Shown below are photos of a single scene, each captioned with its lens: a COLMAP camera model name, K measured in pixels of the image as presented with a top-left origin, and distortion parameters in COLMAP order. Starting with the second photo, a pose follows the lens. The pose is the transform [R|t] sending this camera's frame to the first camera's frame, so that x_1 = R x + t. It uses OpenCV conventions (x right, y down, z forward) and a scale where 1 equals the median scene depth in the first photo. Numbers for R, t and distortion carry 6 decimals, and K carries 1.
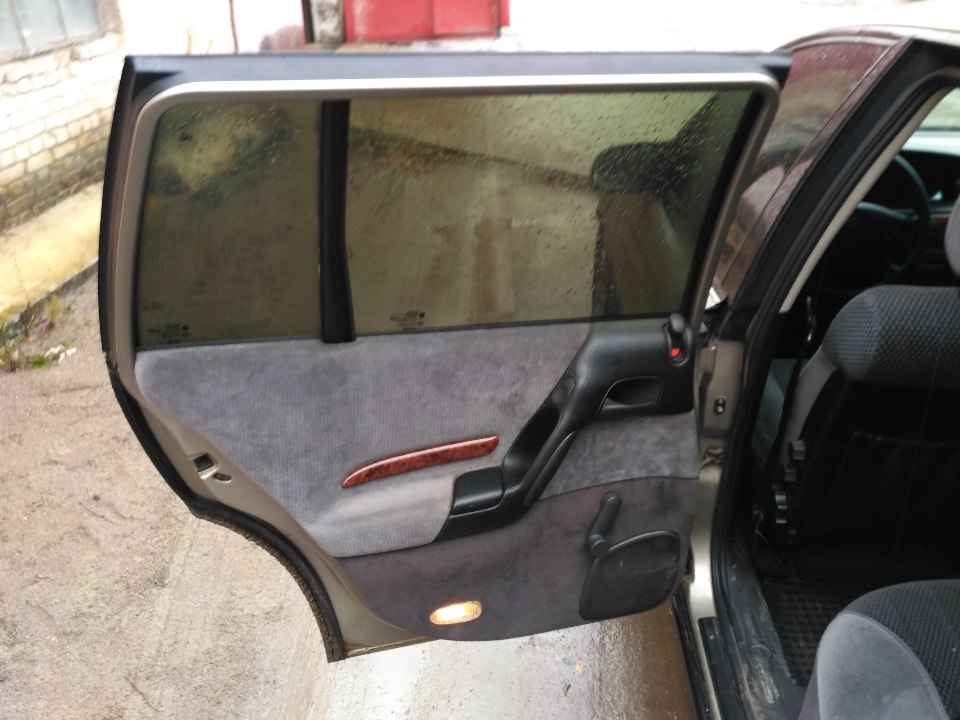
lens RADIAL K [[859.7, 0, 481.1], [0, 859.7, 358.0], [0, 0, 1]] dist [0.105540, -0.209970]
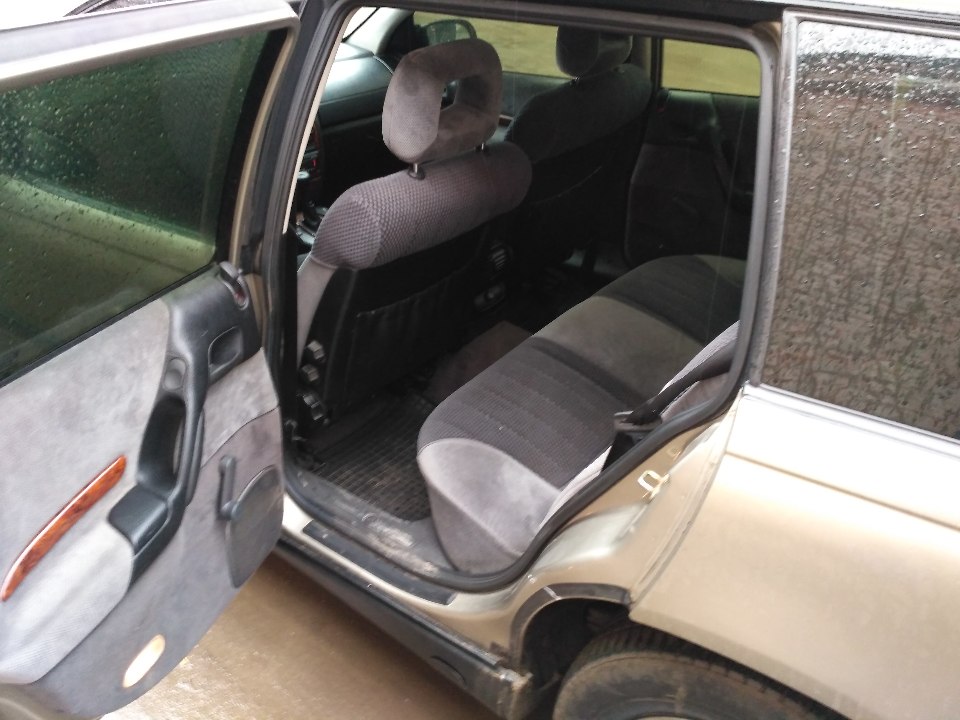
lens RADIAL K [[859.7, 0, 481.6], [0, 859.7, 362.1], [0, 0, 1]] dist [0.105540, -0.209970]
pose [[0.546807, -0.393494, 0.739030, -0.389707], [0.339052, 0.911133, 0.234265, -0.077171], [-0.765536, 0.122472, 0.631629, 0.143019]]
